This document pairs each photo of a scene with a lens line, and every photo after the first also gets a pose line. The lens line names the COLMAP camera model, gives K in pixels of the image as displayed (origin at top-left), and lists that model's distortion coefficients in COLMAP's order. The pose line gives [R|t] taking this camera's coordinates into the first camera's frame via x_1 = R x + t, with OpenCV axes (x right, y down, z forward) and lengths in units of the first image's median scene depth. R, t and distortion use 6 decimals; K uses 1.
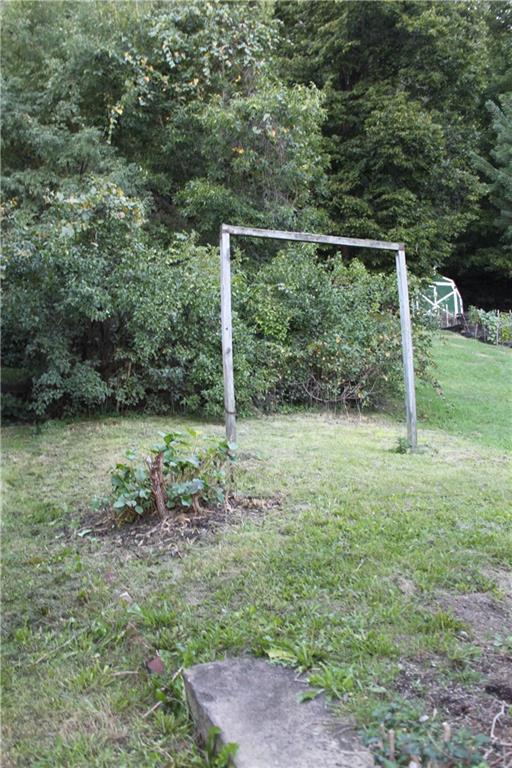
lens RADIAL K [[696.7, 0, 260.7], [0, 696.7, 381.0], [0, 0, 1]] dist [-0.063962, 0.000000]
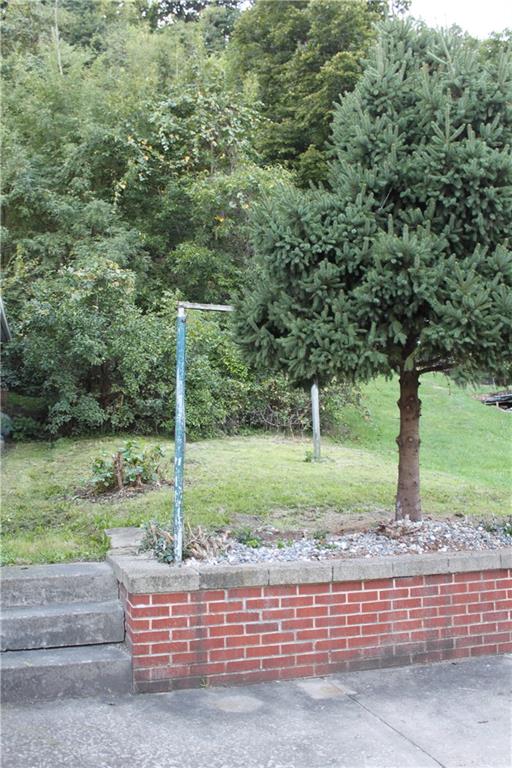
lens RADIAL K [[696.7, 0, 251.2], [0, 696.7, 386.4], [0, 0, 1]] dist [-0.063962, 0.000000]
pose [[0.999305, 0.006162, -0.036759, 0.087658], [-0.007317, 0.999481, -0.031377, -0.002551], [0.036547, 0.031624, 0.998831, -0.257169]]
